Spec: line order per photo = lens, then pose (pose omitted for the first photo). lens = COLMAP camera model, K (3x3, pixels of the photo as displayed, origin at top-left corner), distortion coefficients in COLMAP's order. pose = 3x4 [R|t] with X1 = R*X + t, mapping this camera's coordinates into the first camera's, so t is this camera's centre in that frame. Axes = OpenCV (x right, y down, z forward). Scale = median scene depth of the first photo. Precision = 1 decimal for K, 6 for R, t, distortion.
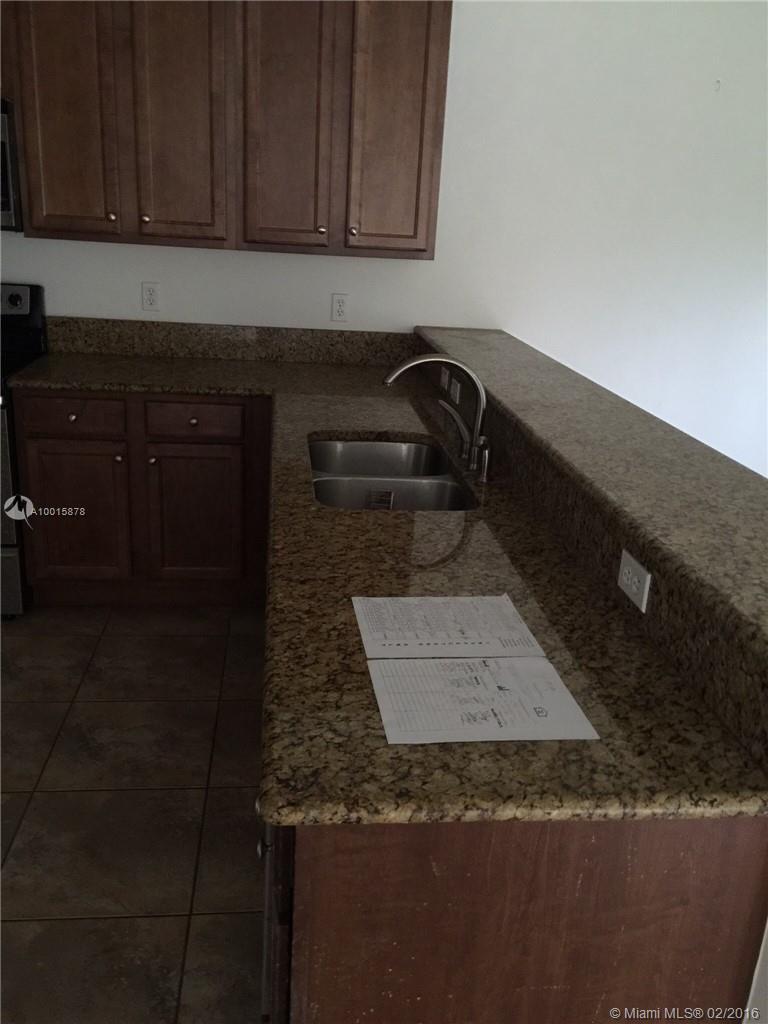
lens RADIAL K [[824.4, 0, 384.0], [0, 824.4, 512.0], [0, 0, 1]] dist [0.034066, -0.004604]
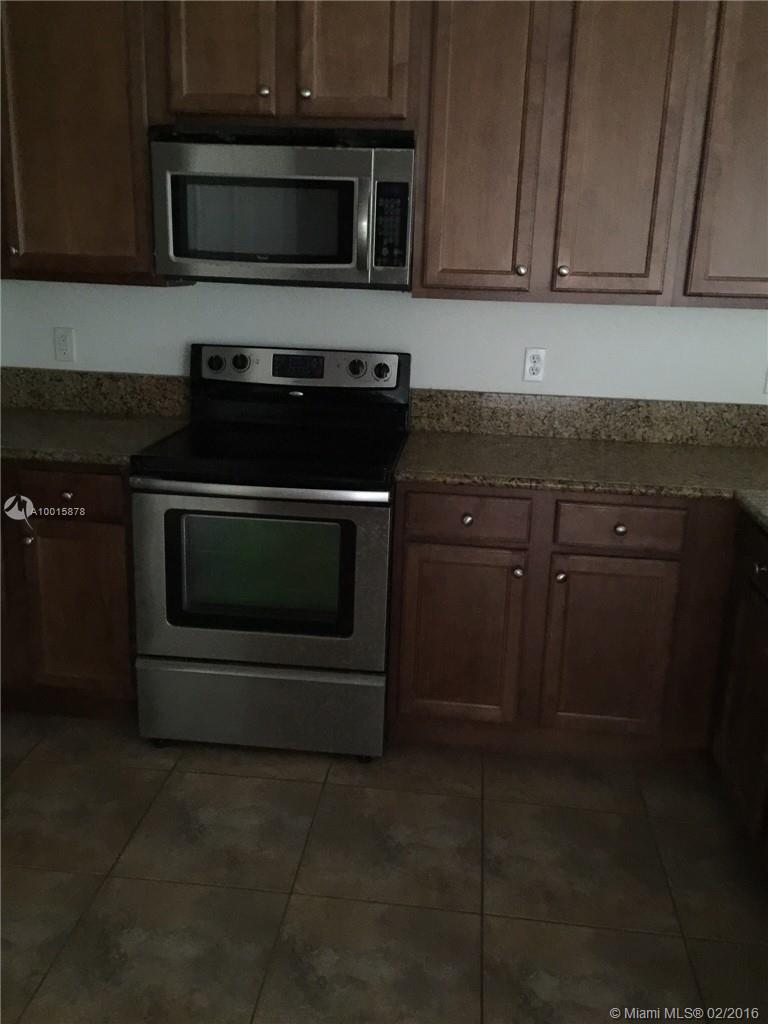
lens RADIAL K [[878.5, 0, 384.0], [0, 878.5, 512.0], [0, 0, 1]] dist [0.067384, -0.014491]
pose [[0.977617, 0.036857, -0.207138, -0.267440], [-0.049816, 0.997091, -0.057692, -0.065423], [0.204409, 0.066720, 0.976609, 0.152872]]
